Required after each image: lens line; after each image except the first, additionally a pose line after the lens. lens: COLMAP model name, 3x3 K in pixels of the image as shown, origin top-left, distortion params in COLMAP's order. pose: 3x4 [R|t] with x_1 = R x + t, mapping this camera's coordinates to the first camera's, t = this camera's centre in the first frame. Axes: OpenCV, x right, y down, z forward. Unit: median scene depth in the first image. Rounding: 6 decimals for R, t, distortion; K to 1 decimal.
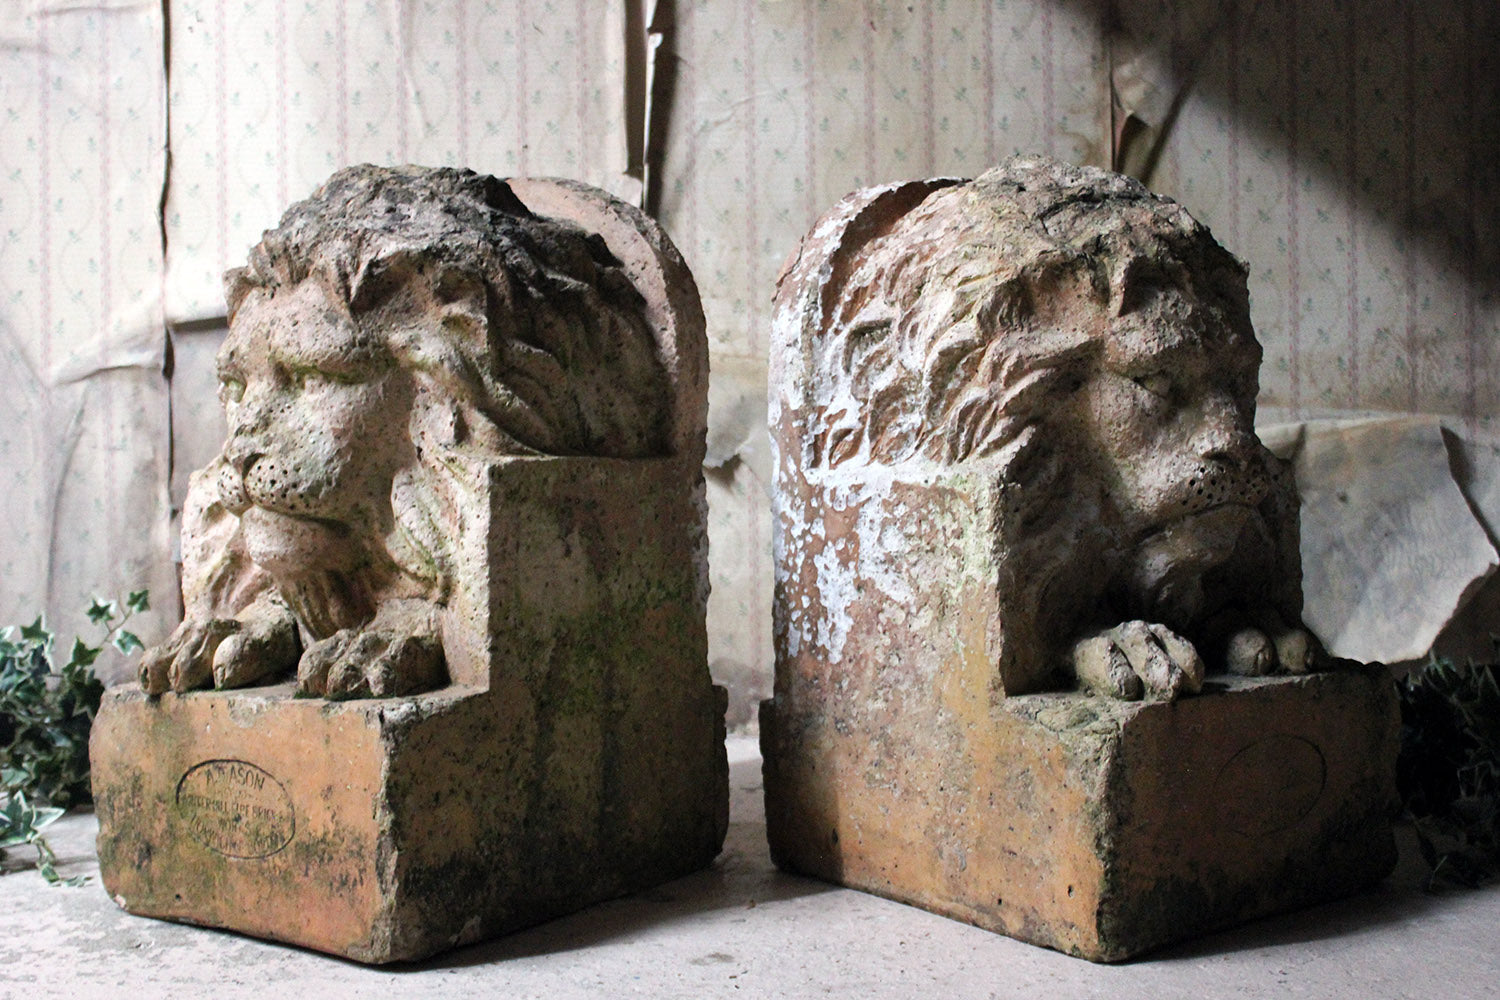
lens RADIAL K [[1886.7, 0, 750.9], [0, 1886.7, 501.0], [0, 0, 1]] dist [-0.059104, 0.000000]
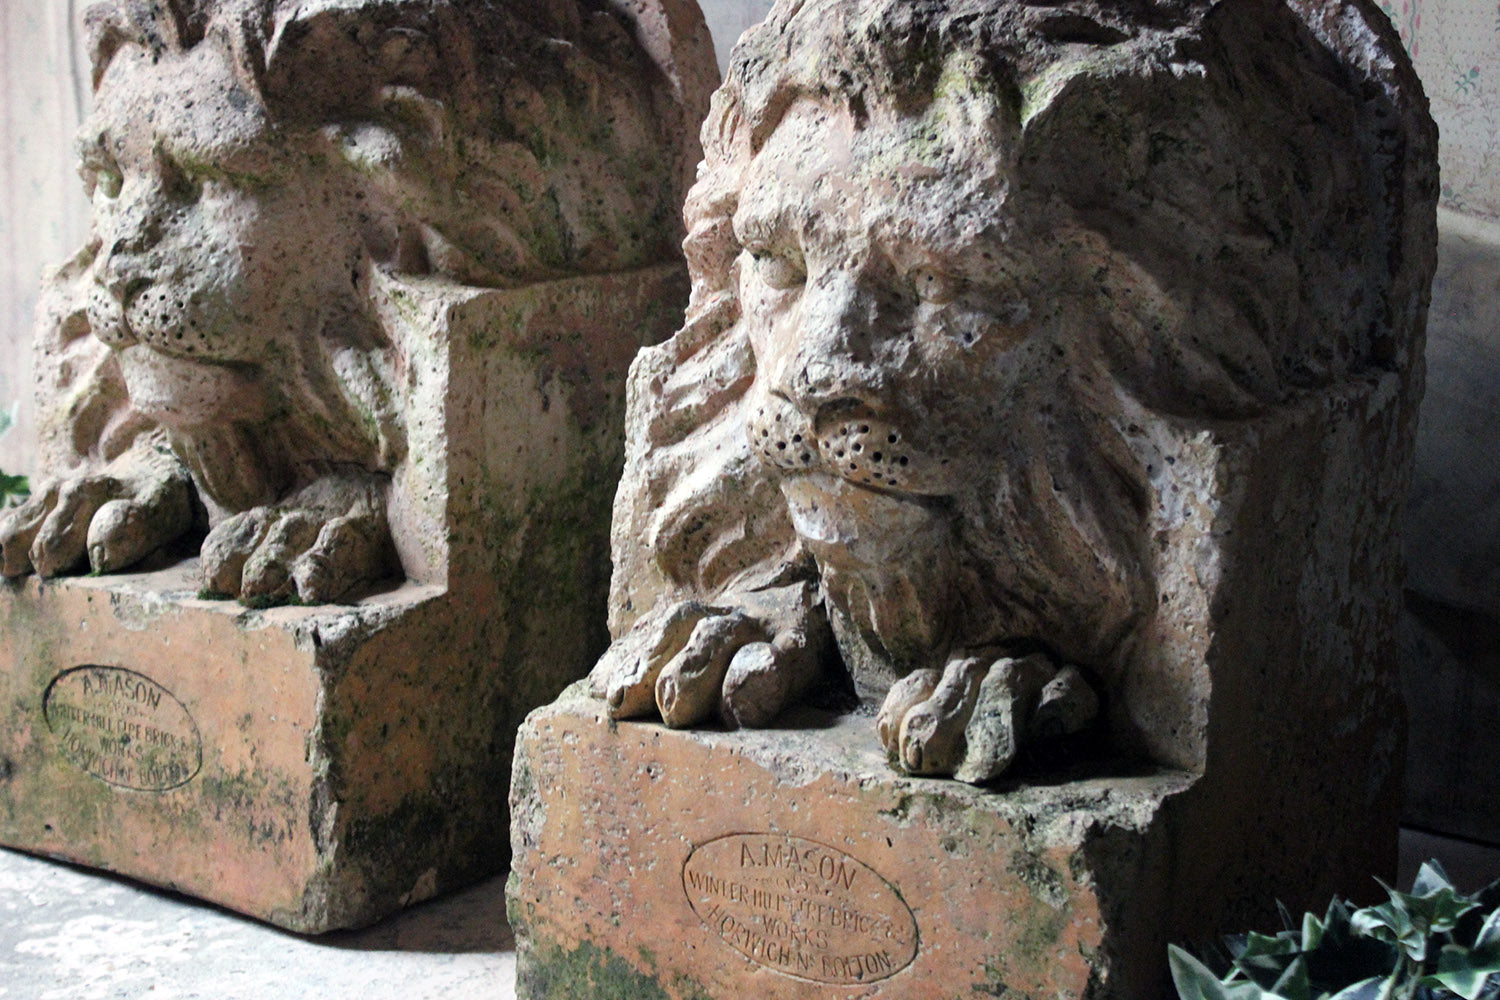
lens RADIAL K [[2508.5, 0, 744.8], [0, 2508.5, 498.3], [0, 0, 1]] dist [0.002453, 0.000000]
pose [[0.999642, 0.018652, 0.019186, -0.034958], [-0.021719, 0.984399, 0.174606, -0.120258], [-0.015630, -0.174960, 0.984451, -0.026445]]
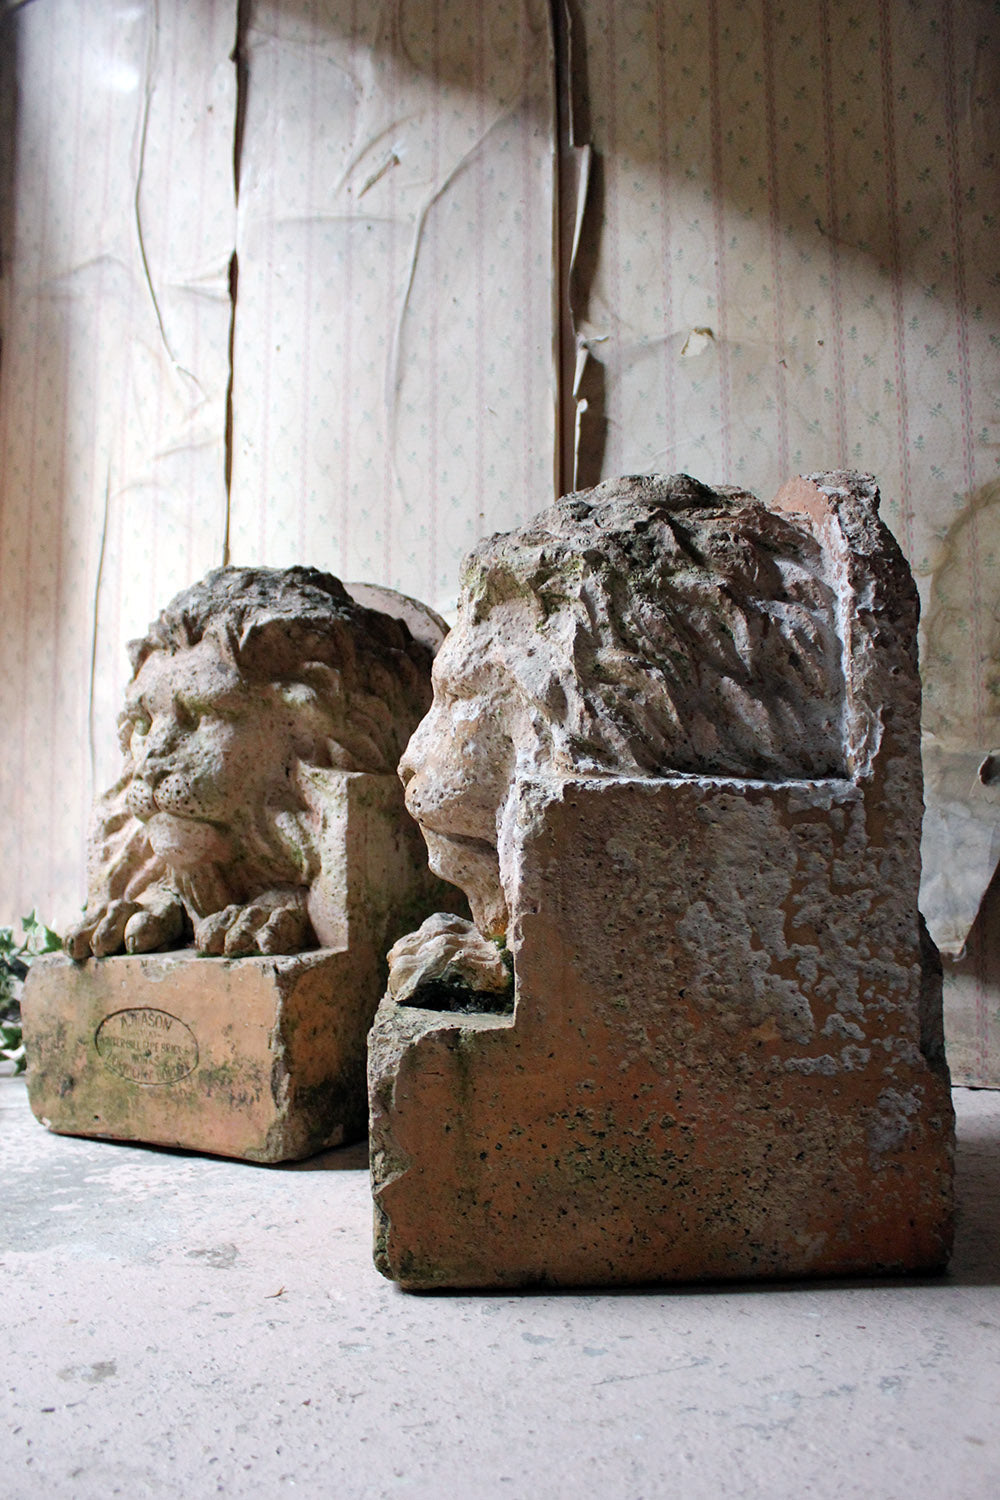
lens RADIAL K [[1225.2, 0, 488.3], [0, 1225.2, 759.0], [0, 0, 1]] dist [-0.152894, 0.102878]
pose [[0.992493, -0.001524, 0.122294, -0.141980], [0.013062, 0.995524, -0.093600, 0.048124], [-0.121604, 0.094495, 0.988070, 0.138768]]
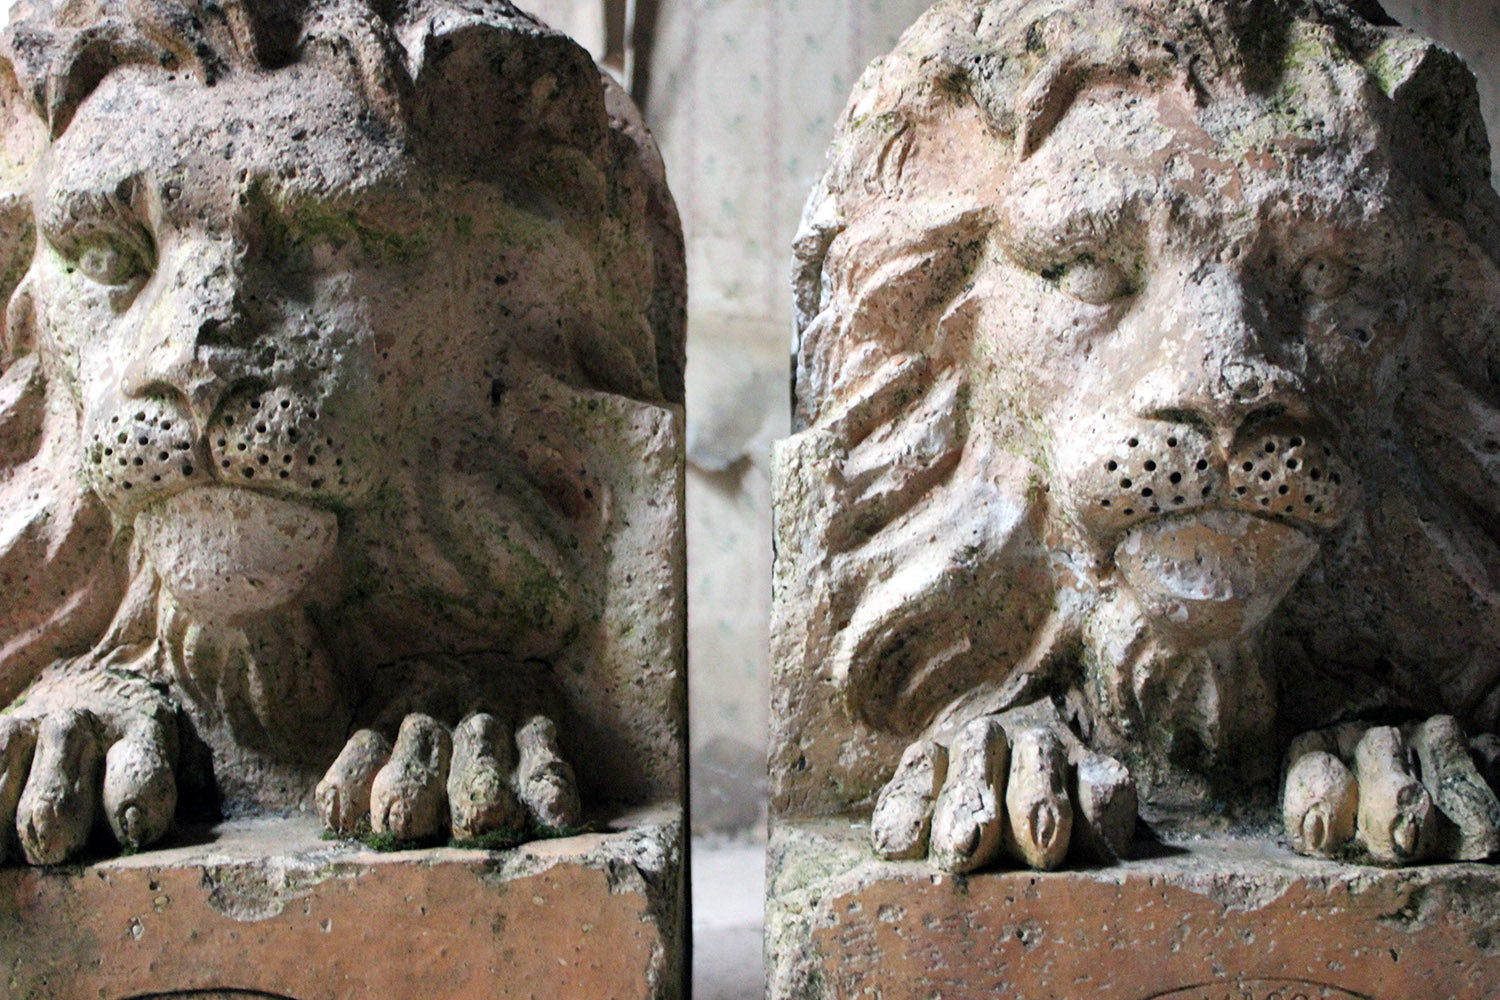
lens RADIAL K [[1986.9, 0, 741.8], [0, 1986.9, 504.9], [0, 0, 1]] dist [-0.042580, 0.000000]
pose [[0.810292, 0.008641, 0.585962, -0.466325], [0.009503, 0.999566, -0.027882, 0.025464], [-0.585949, 0.028161, 0.809858, 0.484918]]
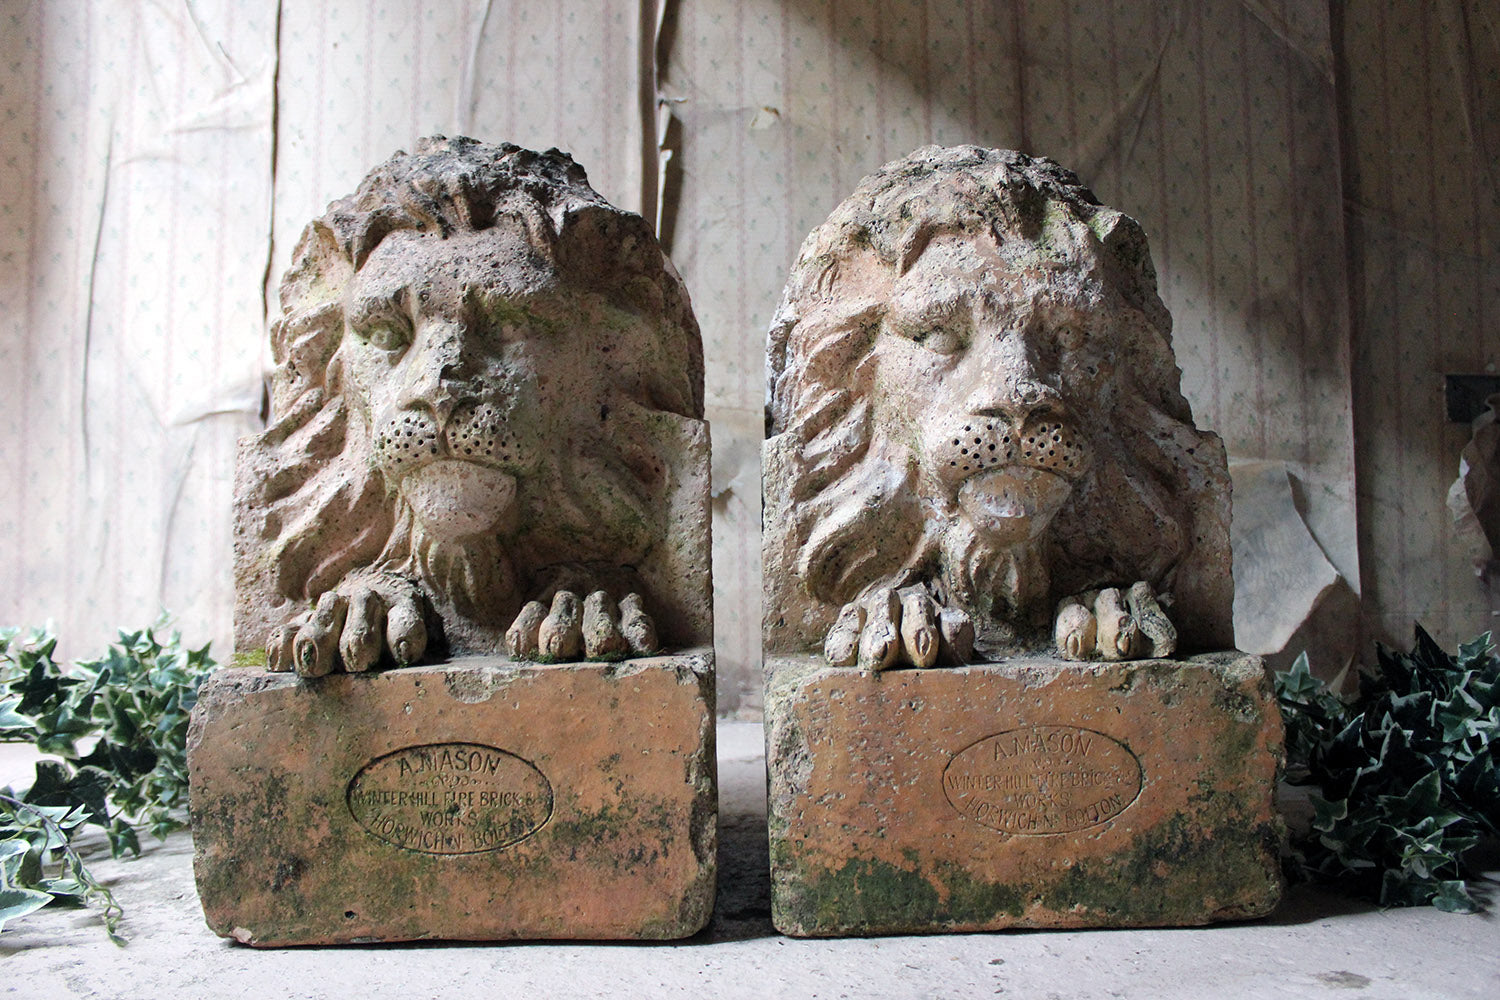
lens RADIAL K [[1225.2, 0, 737.1], [0, 1225.2, 506.1], [0, 0, 1]] dist [-0.152894, 0.102878]
pose [[0.796682, 0.025541, 0.603858, -0.507835], [0.024092, 0.996971, -0.073953, 0.072520], [-0.603918, 0.073466, 0.793654, 0.461388]]
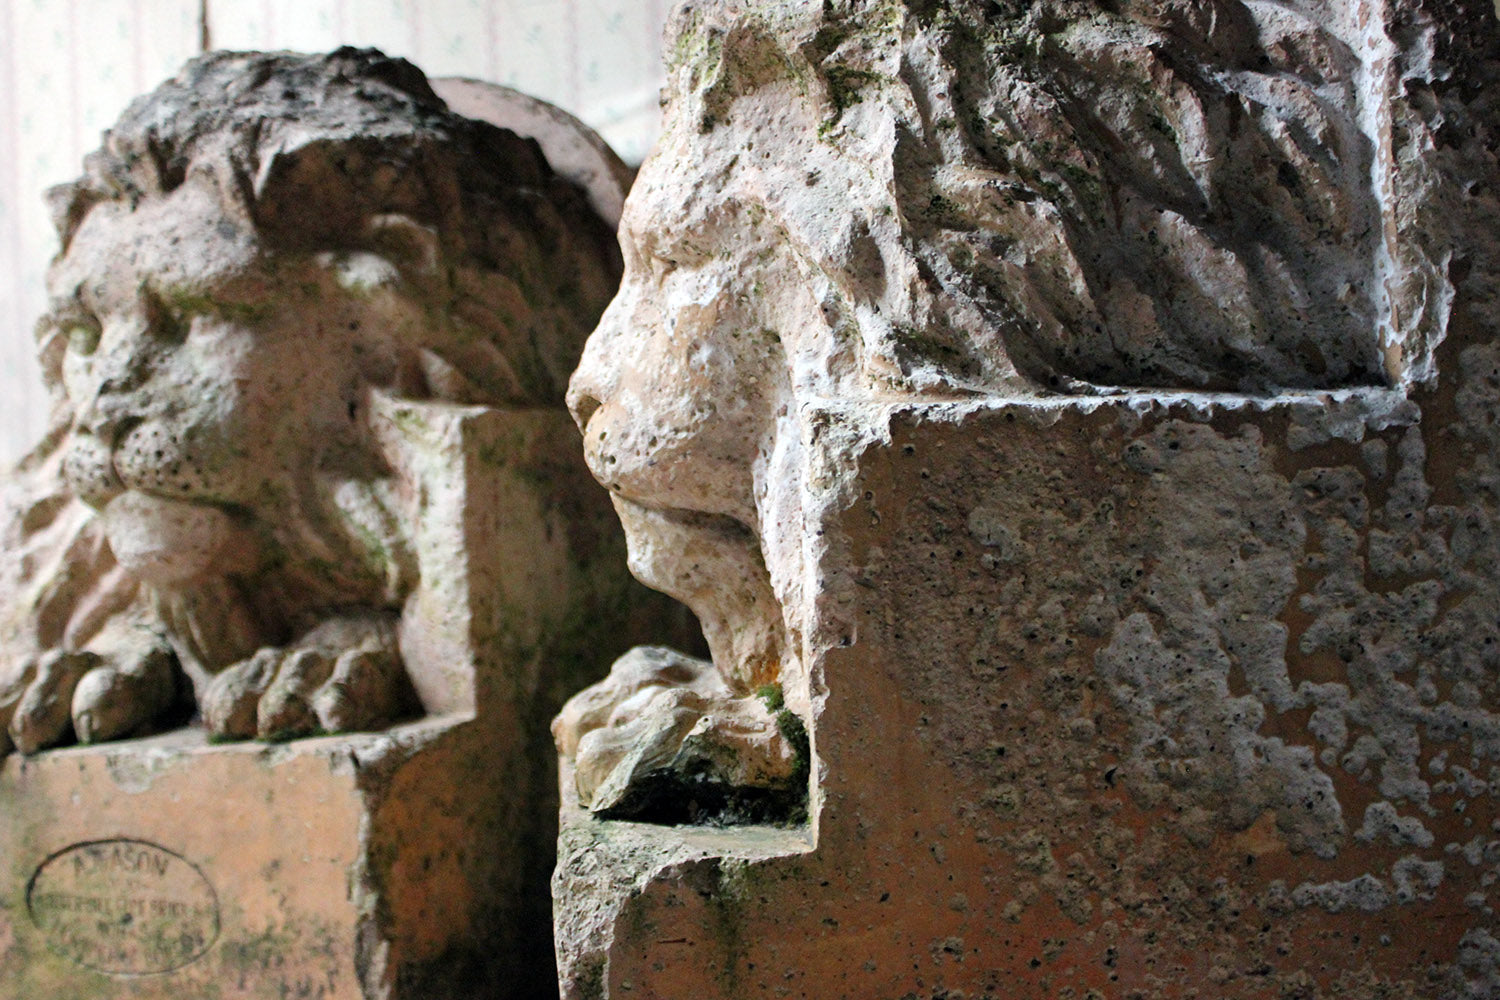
lens RADIAL K [[1986.9, 0, 743.4], [0, 1986.9, 498.3], [0, 0, 1]] dist [-0.042580, 0.000000]
pose [[0.982553, -0.047918, 0.179702, -0.167804], [0.054276, 0.998056, -0.030633, 0.042799], [-0.177884, 0.039852, 0.983244, 0.198651]]
